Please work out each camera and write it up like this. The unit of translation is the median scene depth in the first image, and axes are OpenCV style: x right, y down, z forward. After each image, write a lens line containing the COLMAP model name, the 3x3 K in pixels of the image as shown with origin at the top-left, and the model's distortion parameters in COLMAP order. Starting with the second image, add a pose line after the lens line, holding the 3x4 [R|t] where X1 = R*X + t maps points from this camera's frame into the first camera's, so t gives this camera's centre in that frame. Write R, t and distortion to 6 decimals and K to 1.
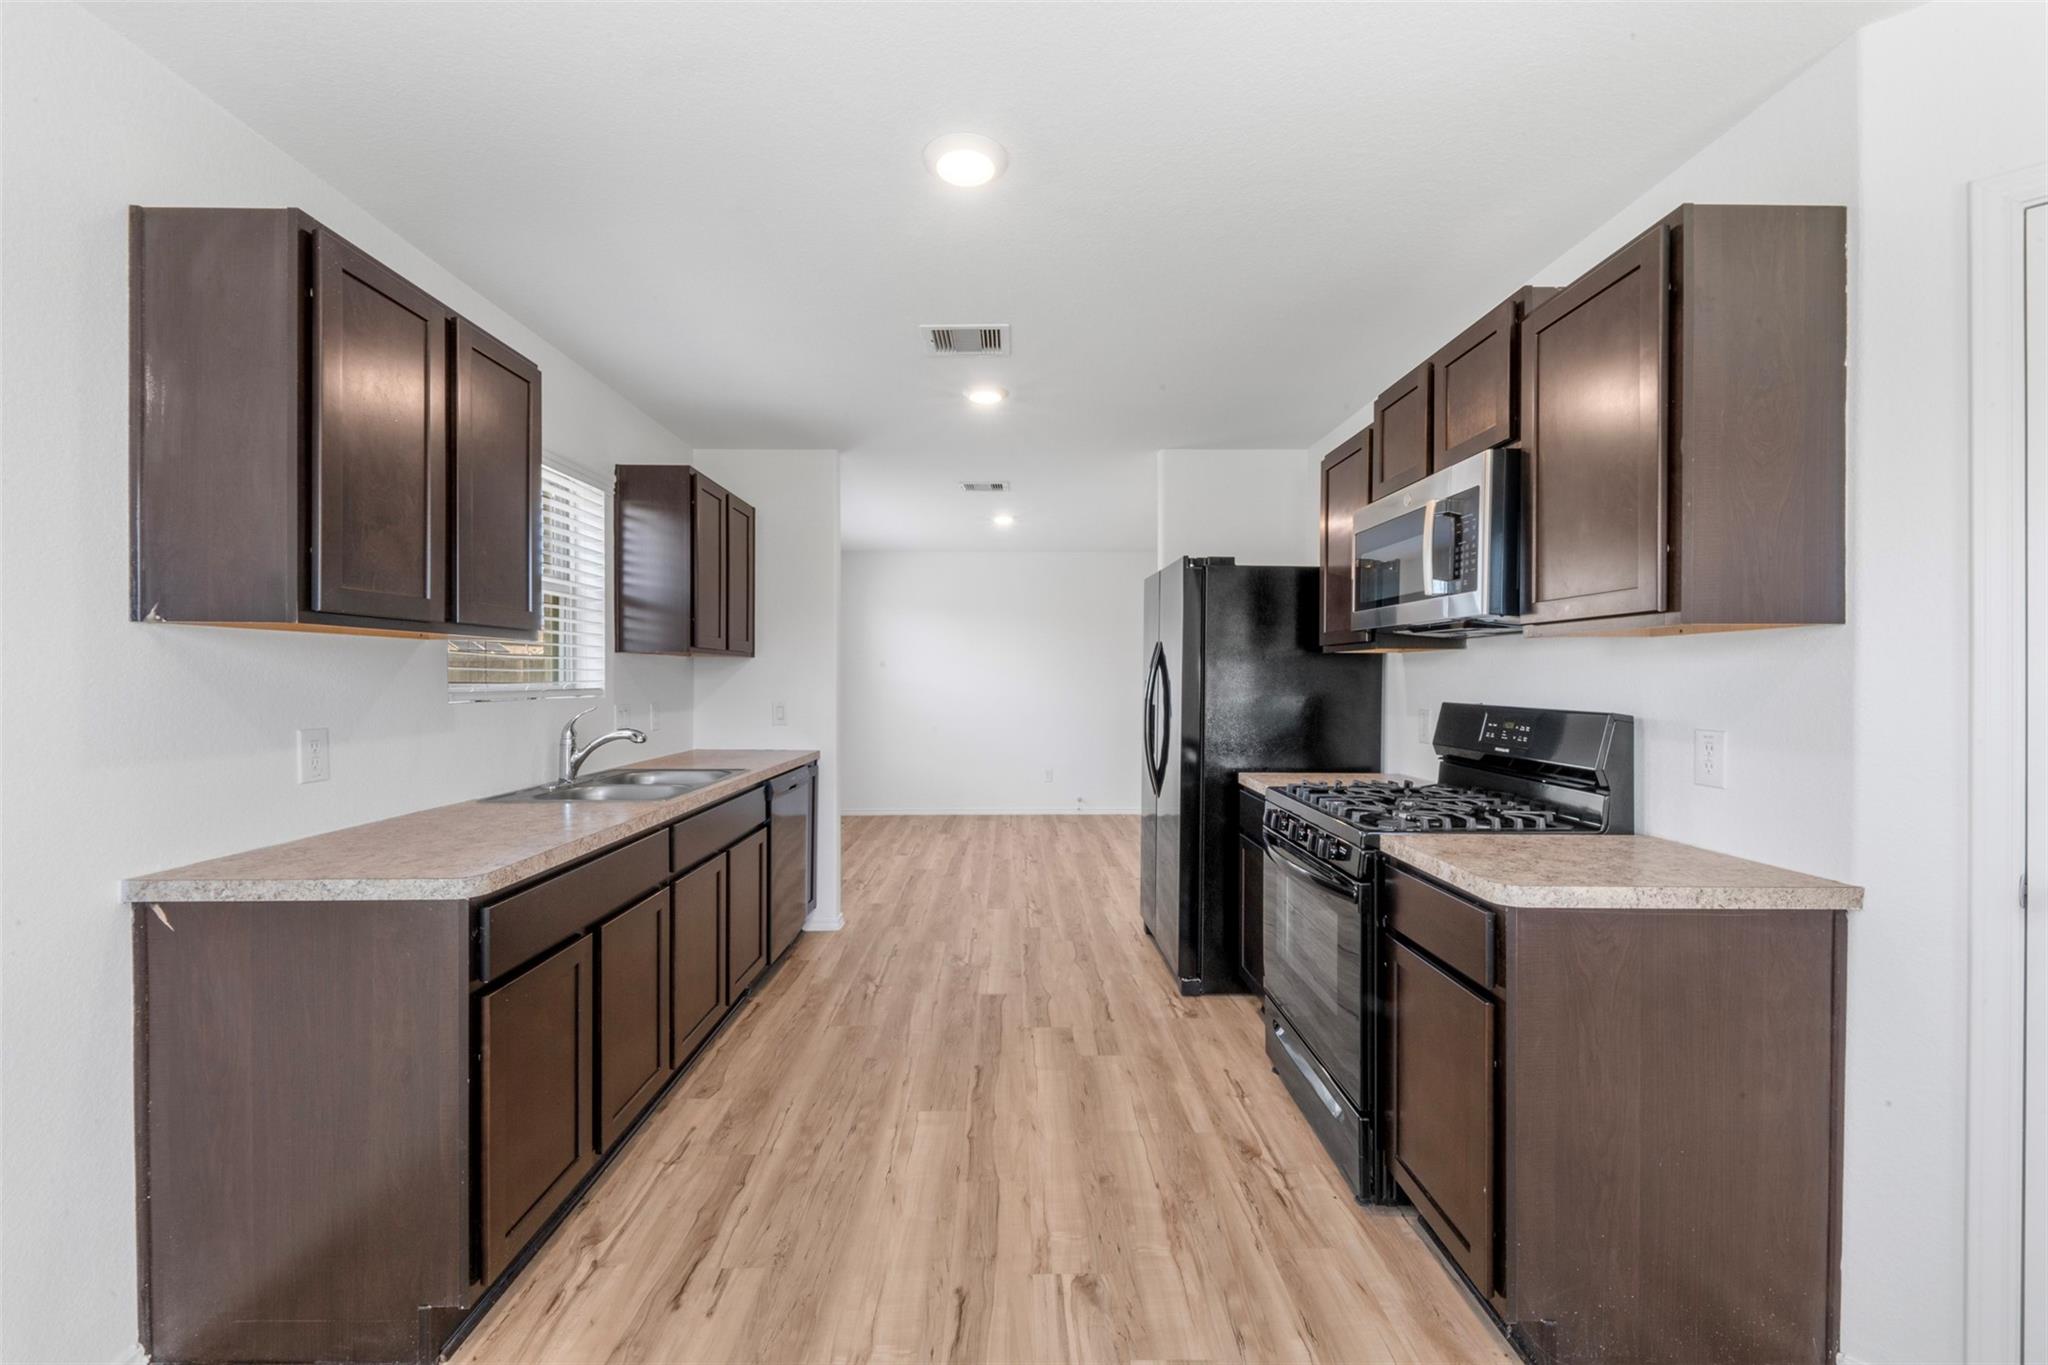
lens RADIAL K [[815.7, 0, 1005.2], [0, 815.7, 680.1], [0, 0, 1]] dist [0.009884, -0.000343]
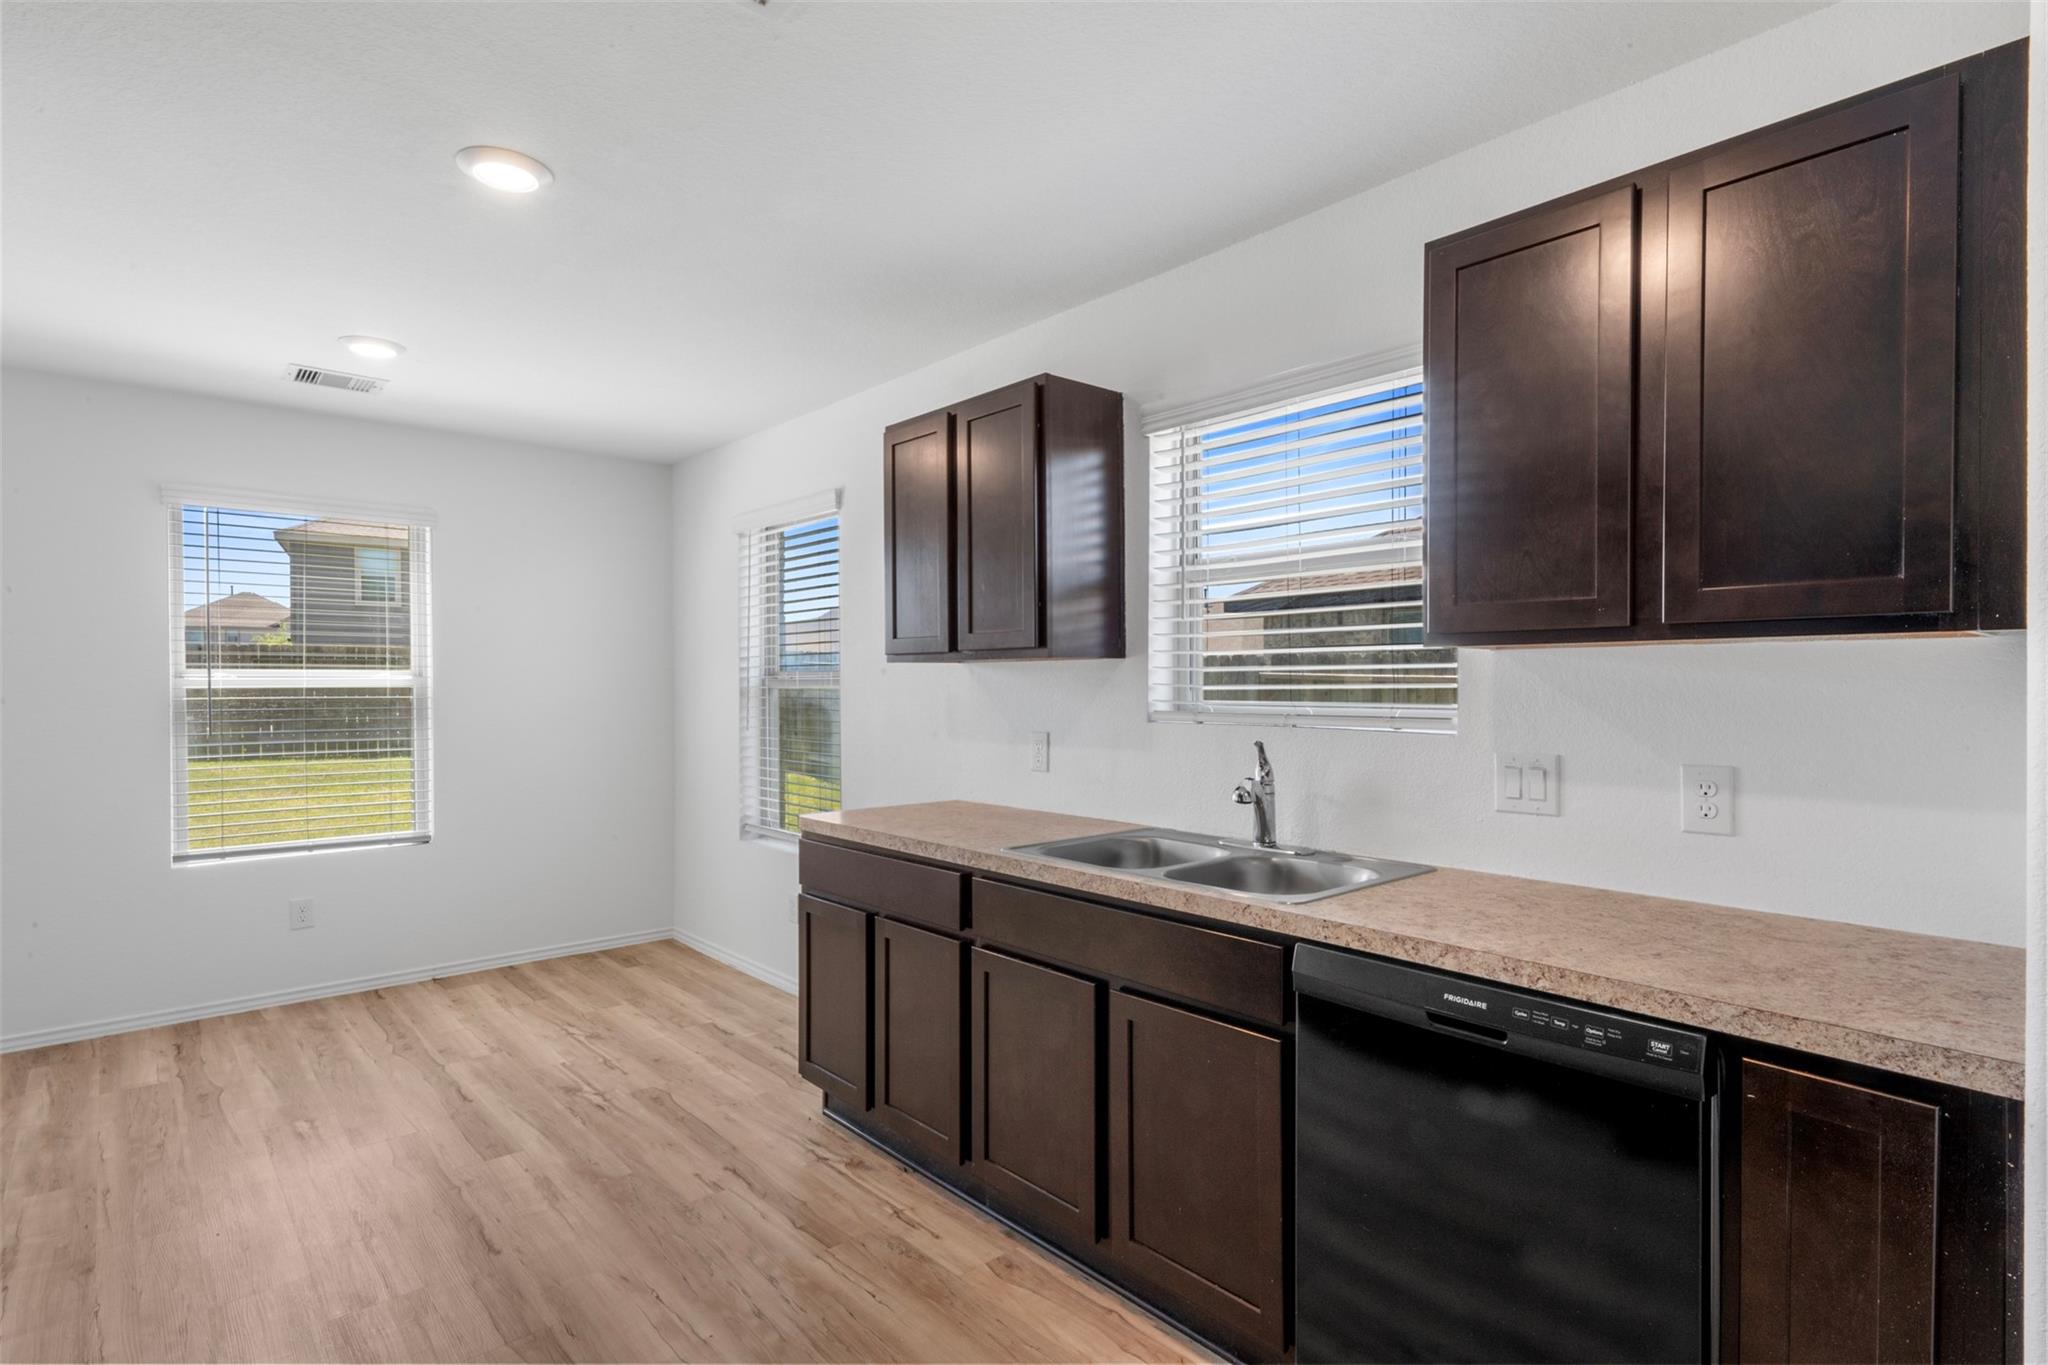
lens RADIAL K [[1019.1, 0, 1039.1], [0, 1019.1, 687.4], [0, 0, 1]] dist [0.002657, -0.001096]
pose [[-0.737613, 0.002530, -0.675219, 0.202058], [-0.002703, 0.999974, 0.006700, -0.017877], [0.675218, 0.006767, -0.737587, 1.516276]]
